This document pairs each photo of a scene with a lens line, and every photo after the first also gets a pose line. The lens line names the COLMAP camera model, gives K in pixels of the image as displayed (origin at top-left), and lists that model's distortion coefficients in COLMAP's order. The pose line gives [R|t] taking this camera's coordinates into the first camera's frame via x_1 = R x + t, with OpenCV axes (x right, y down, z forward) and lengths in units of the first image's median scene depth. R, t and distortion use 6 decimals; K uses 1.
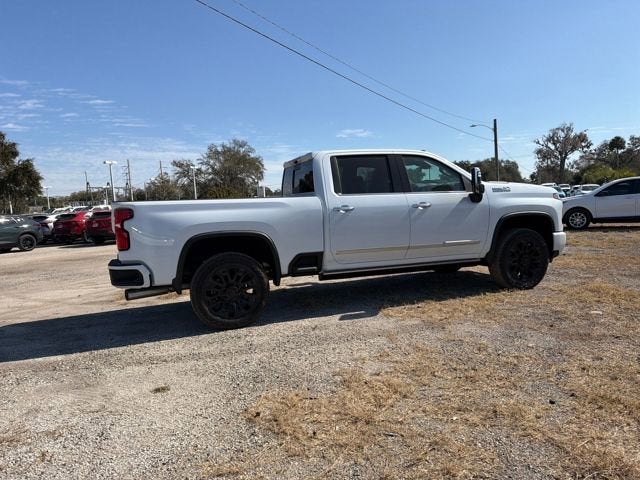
lens RADIAL K [[448.9, 0, 318.1], [0, 448.9, 244.0], [0, 0, 1]] dist [0.065696, -0.082501]
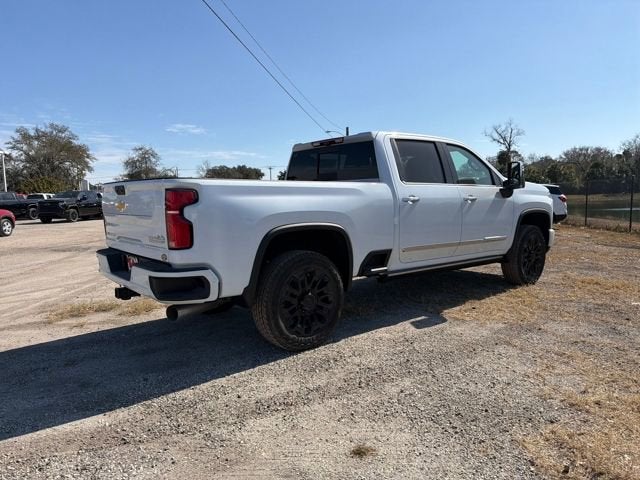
lens RADIAL K [[448.9, 0, 318.6], [0, 448.9, 244.9], [0, 0, 1]] dist [0.065696, -0.082501]
pose [[0.934477, -0.005142, 0.355986, -0.405473], [0.004696, 0.999987, 0.002117, 0.006440], [-0.355992, -0.000307, 0.934489, 0.242913]]
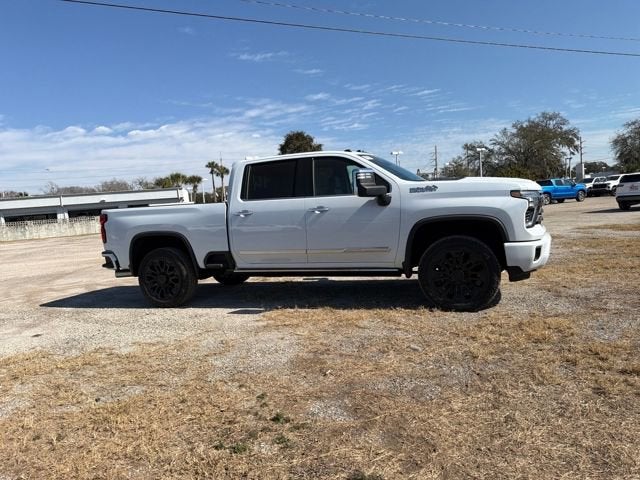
lens RADIAL K [[448.9, 0, 315.8], [0, 448.9, 245.5], [0, 0, 1]] dist [0.065696, -0.082501]
pose [[0.776355, 0.051011, -0.628228, 0.859822], [-0.024920, 0.998424, 0.050276, -0.058182], [0.629803, -0.023377, 0.776403, 0.245858]]
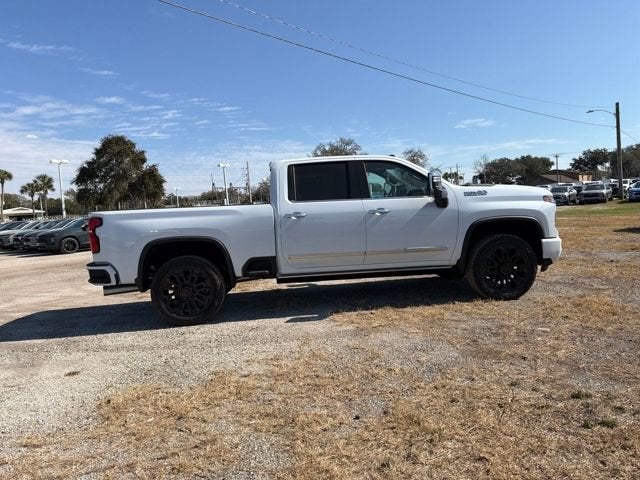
lens RADIAL K [[448.9, 0, 317.4], [0, 448.9, 240.3], [0, 0, 1]] dist [0.065696, -0.082501]
pose [[0.968526, 0.010015, -0.248711, 0.353657], [-0.009911, 0.999949, 0.001668, -0.022667], [0.248715, 0.000849, 0.968576, 0.004845]]
